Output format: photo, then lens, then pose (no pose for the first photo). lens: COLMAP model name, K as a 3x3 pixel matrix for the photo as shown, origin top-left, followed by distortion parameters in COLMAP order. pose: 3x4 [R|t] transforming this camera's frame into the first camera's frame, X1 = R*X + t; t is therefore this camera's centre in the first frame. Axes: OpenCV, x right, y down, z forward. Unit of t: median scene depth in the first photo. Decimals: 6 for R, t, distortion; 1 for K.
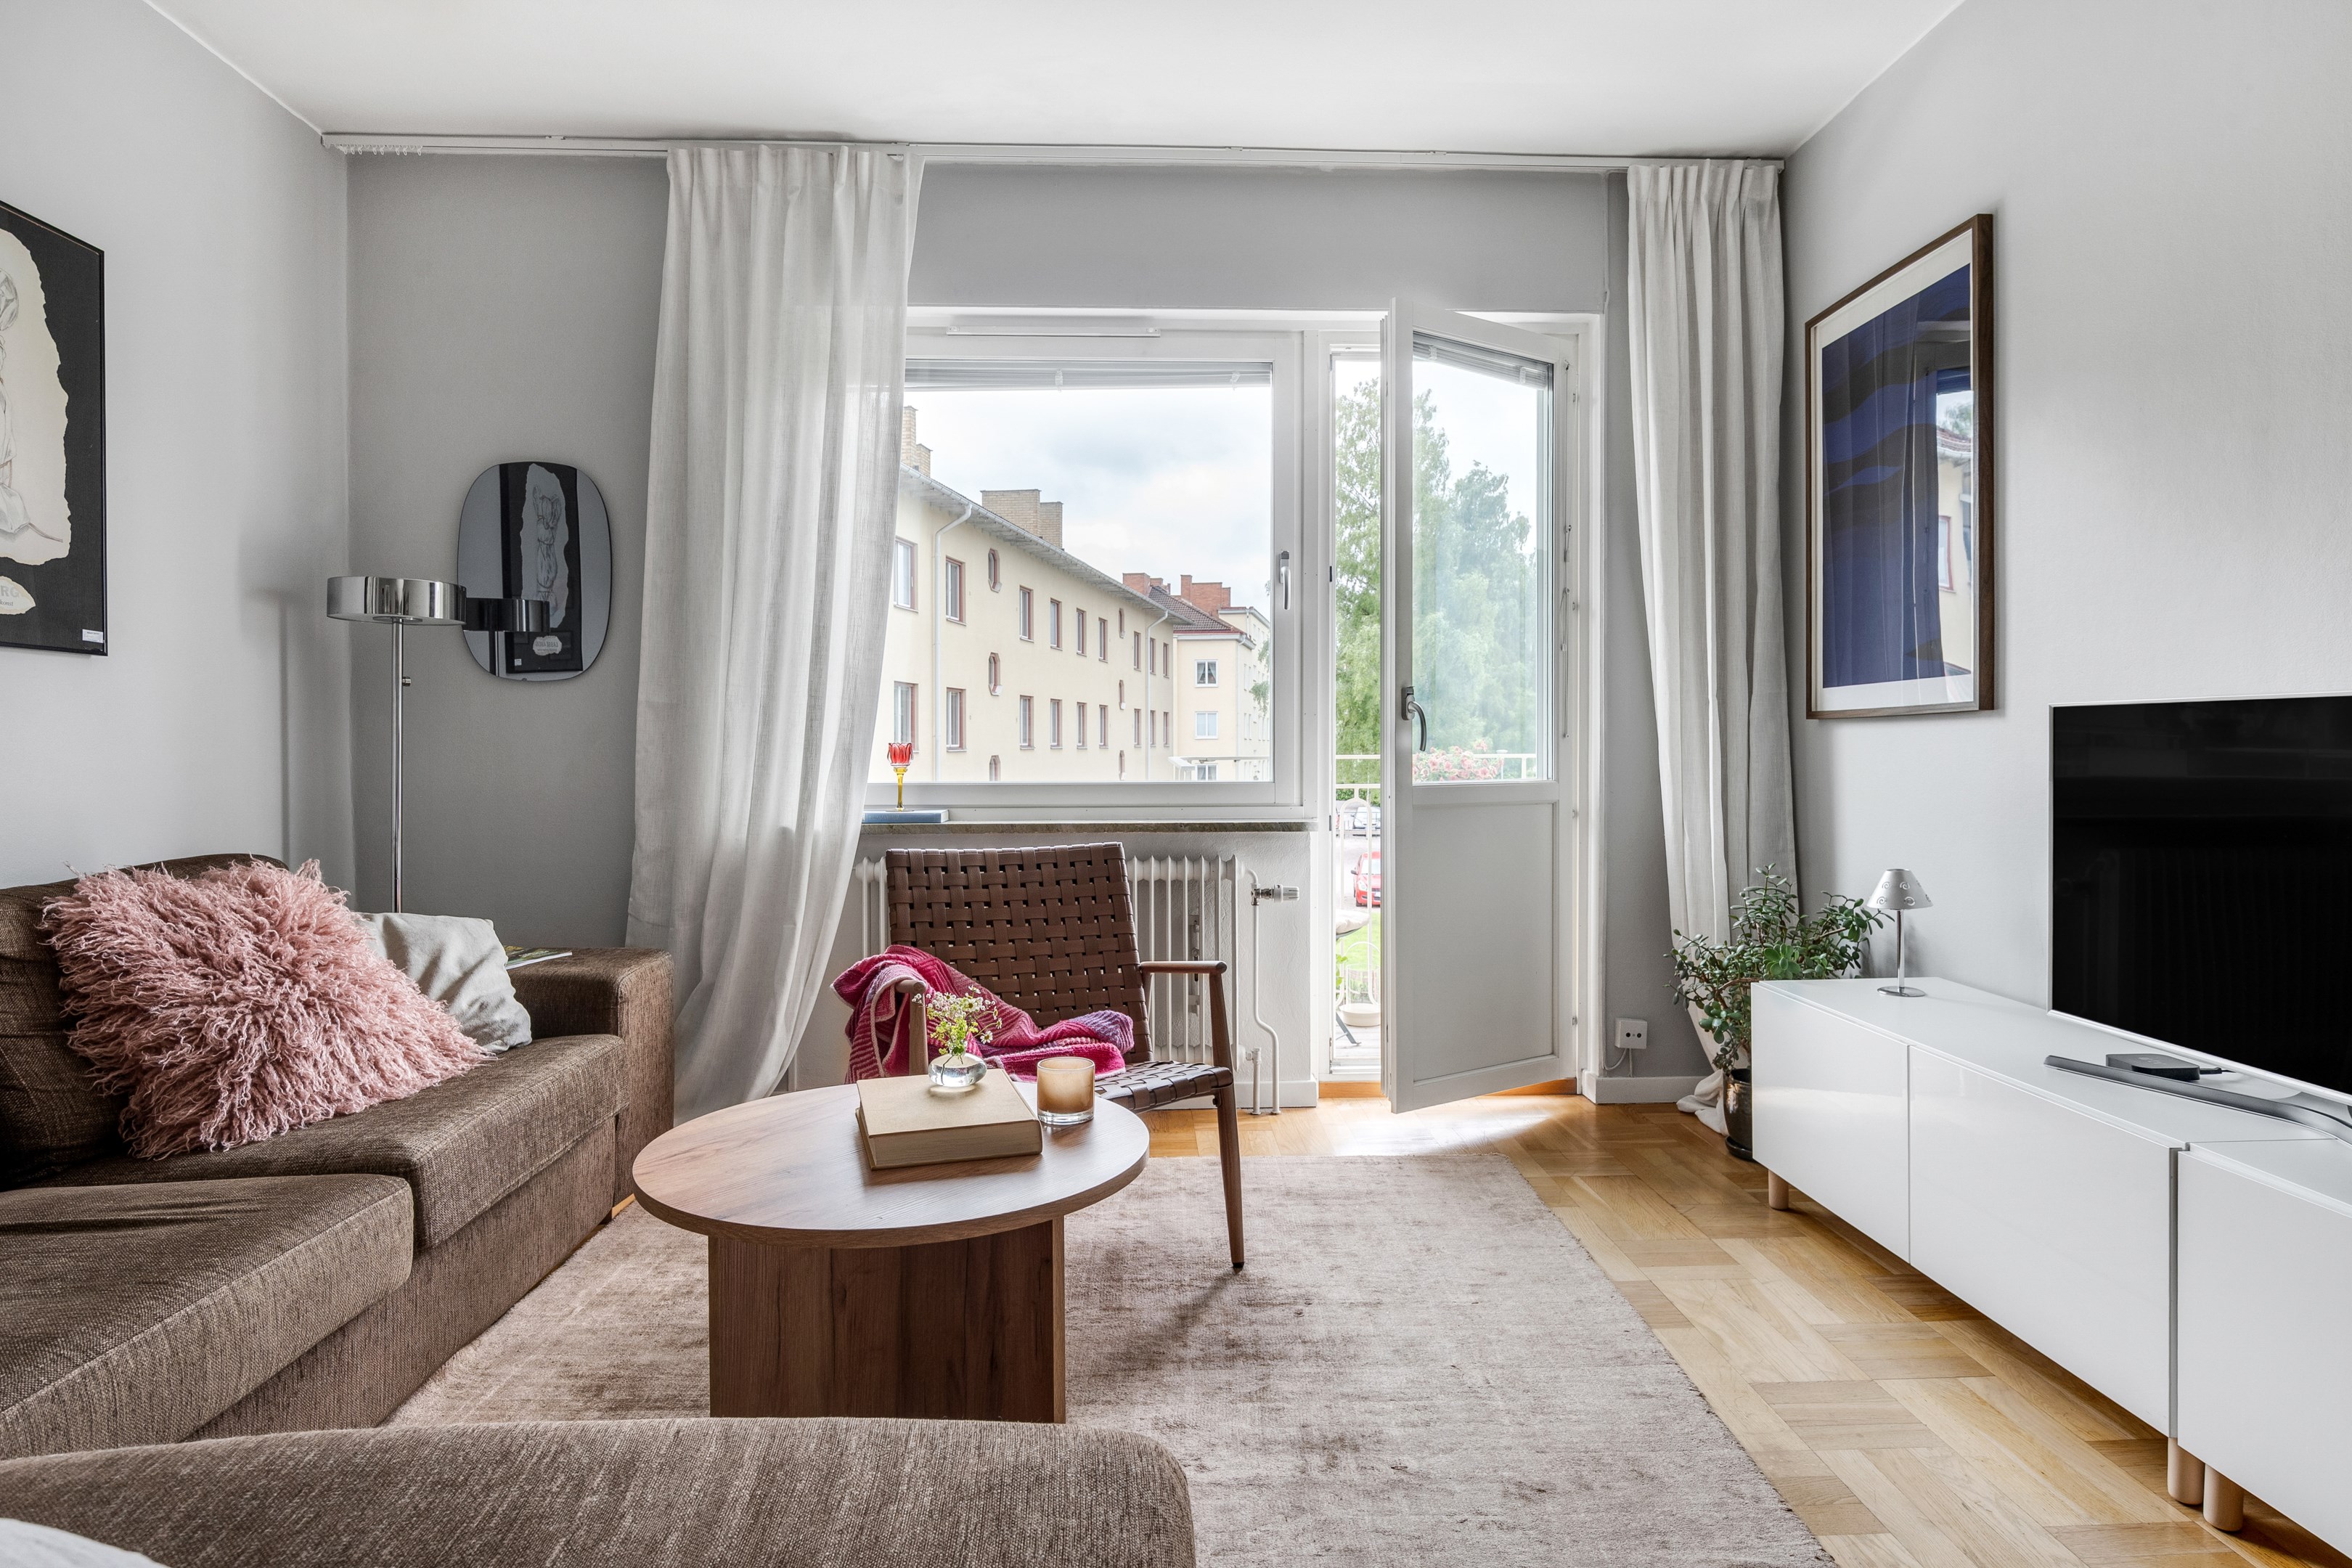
lens RADIAL K [[1381.3, 0, 1188.1], [0, 1381.3, 755.3], [0, 0, 1]] dist [-0.000531, -0.002071]
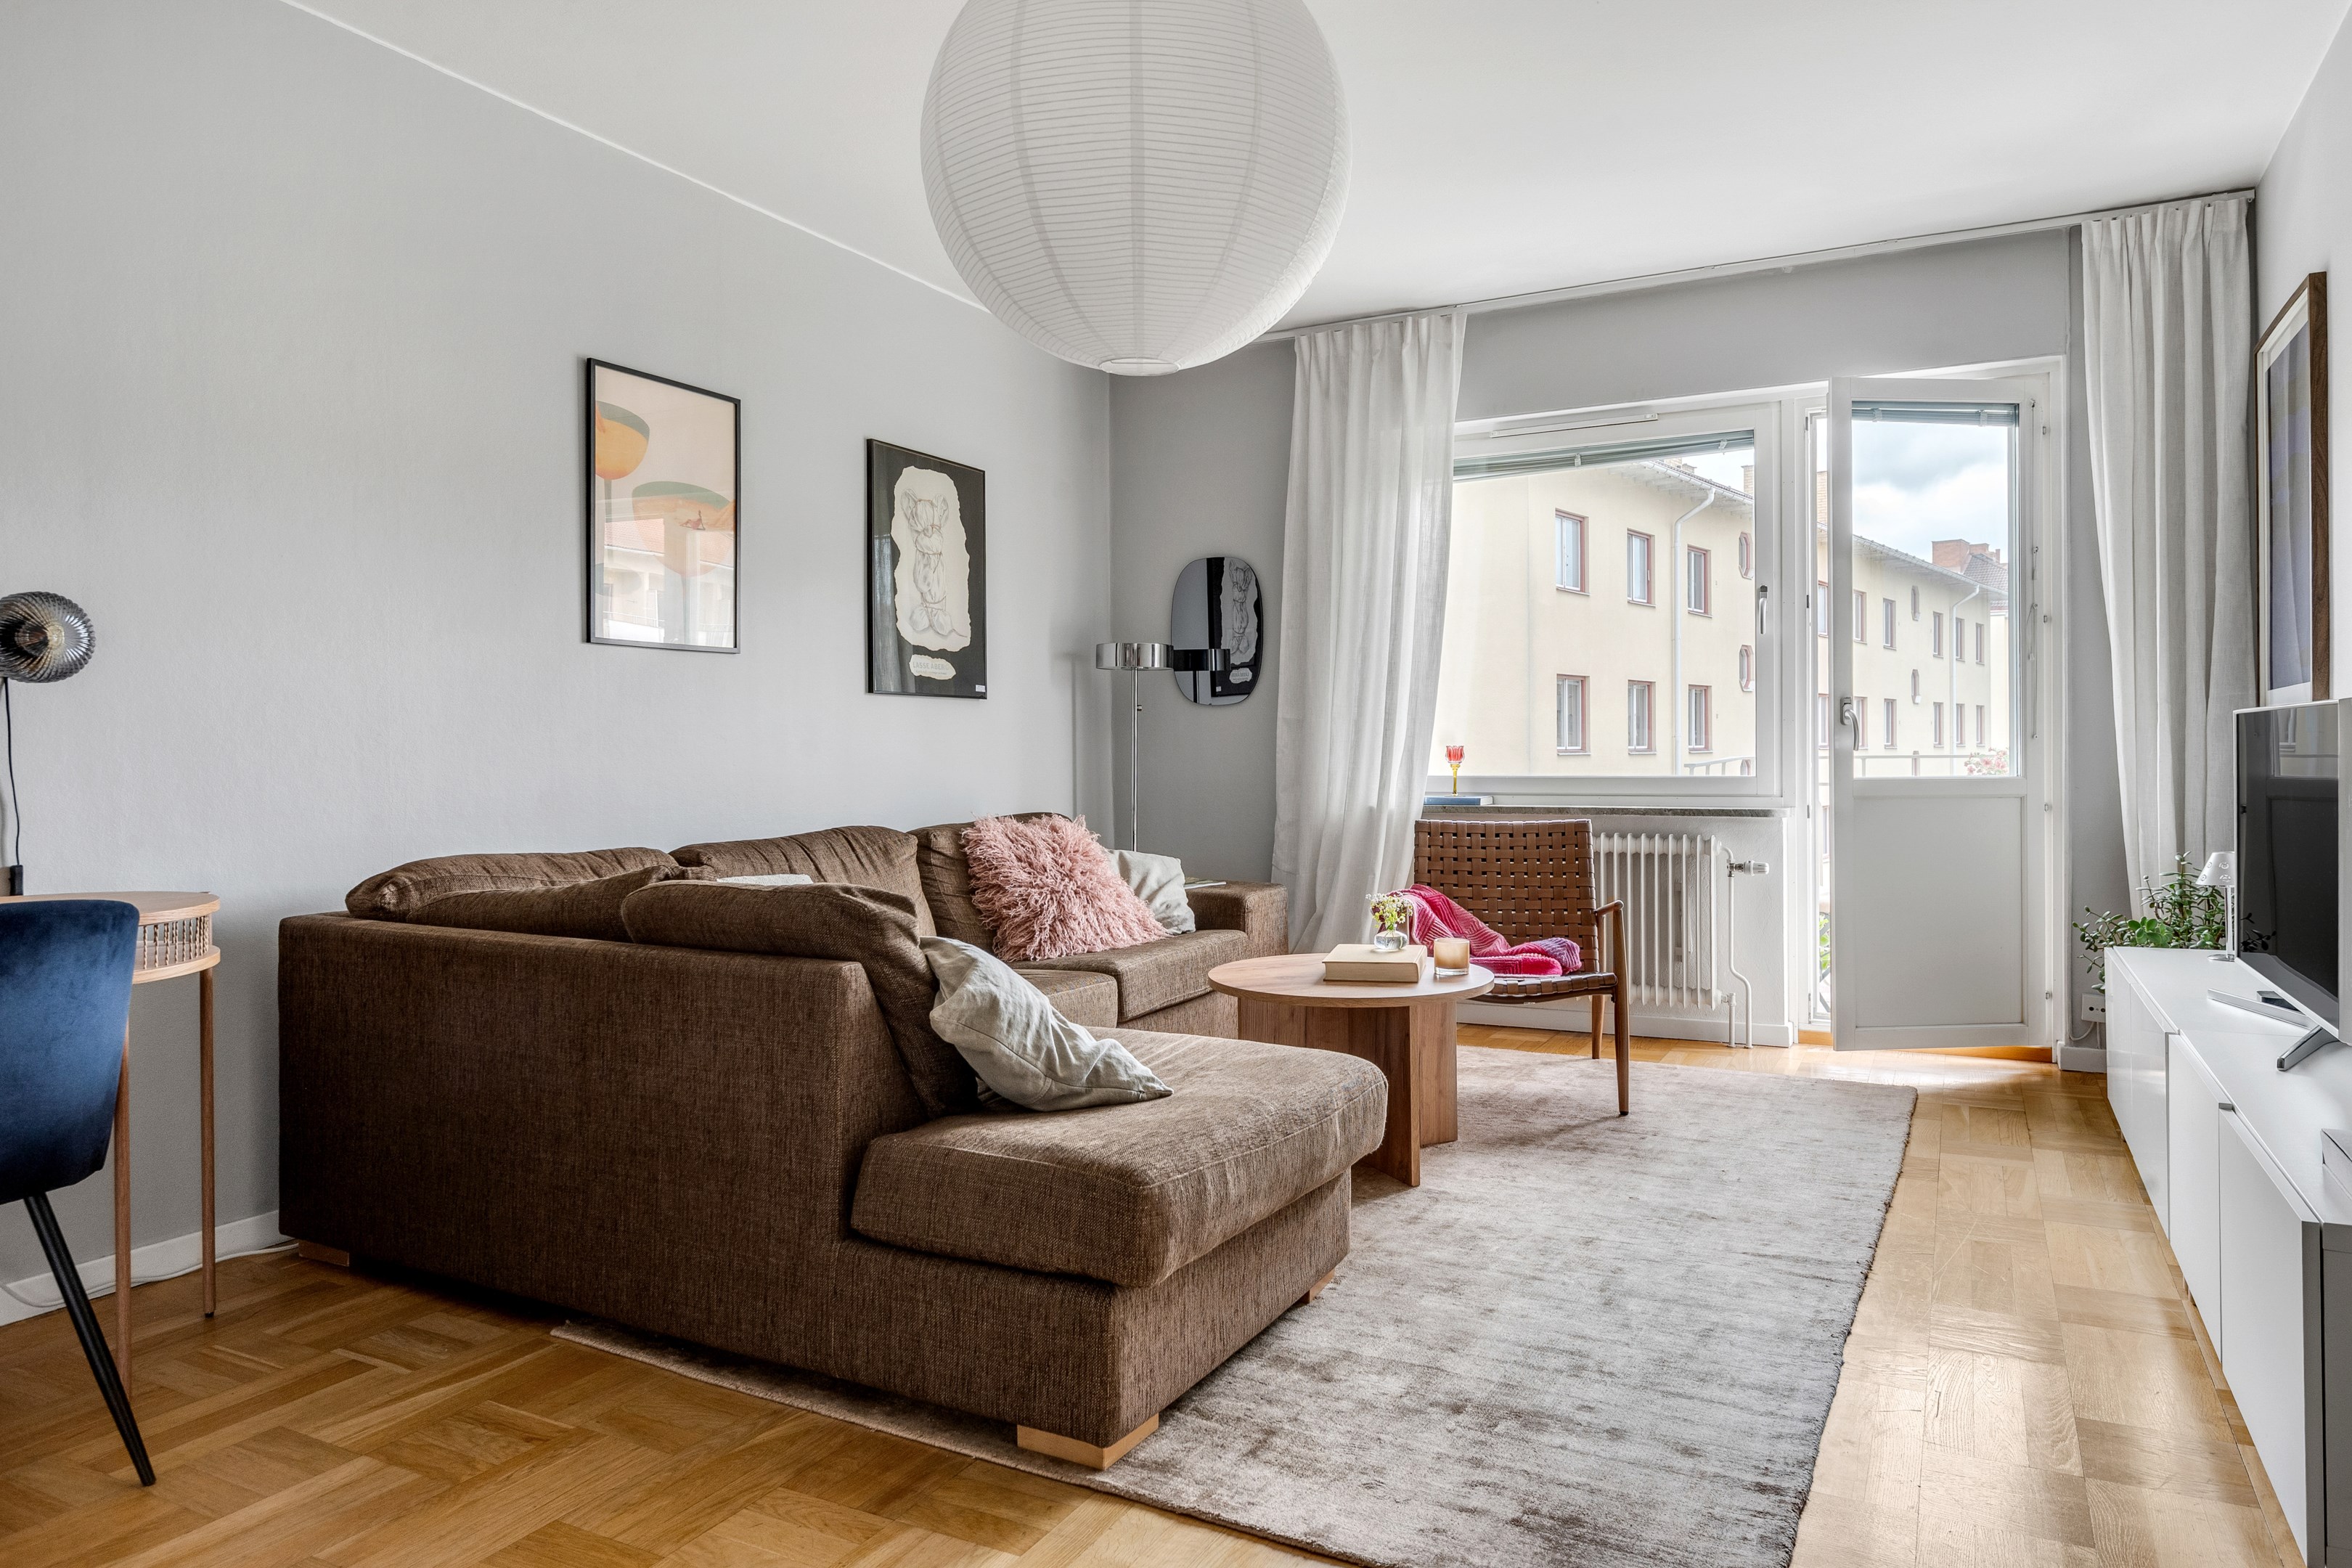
lens RADIAL K [[1485.7, 0, 1181.5], [0, 1485.7, 752.5], [0, 0, 1]] dist [0.001658, -0.002793]
pose [[0.863593, -0.002199, -0.504184, 0.352449], [0.000447, 0.999993, -0.003596, 0.003089], [0.504189, 0.002880, 0.863589, -0.465812]]
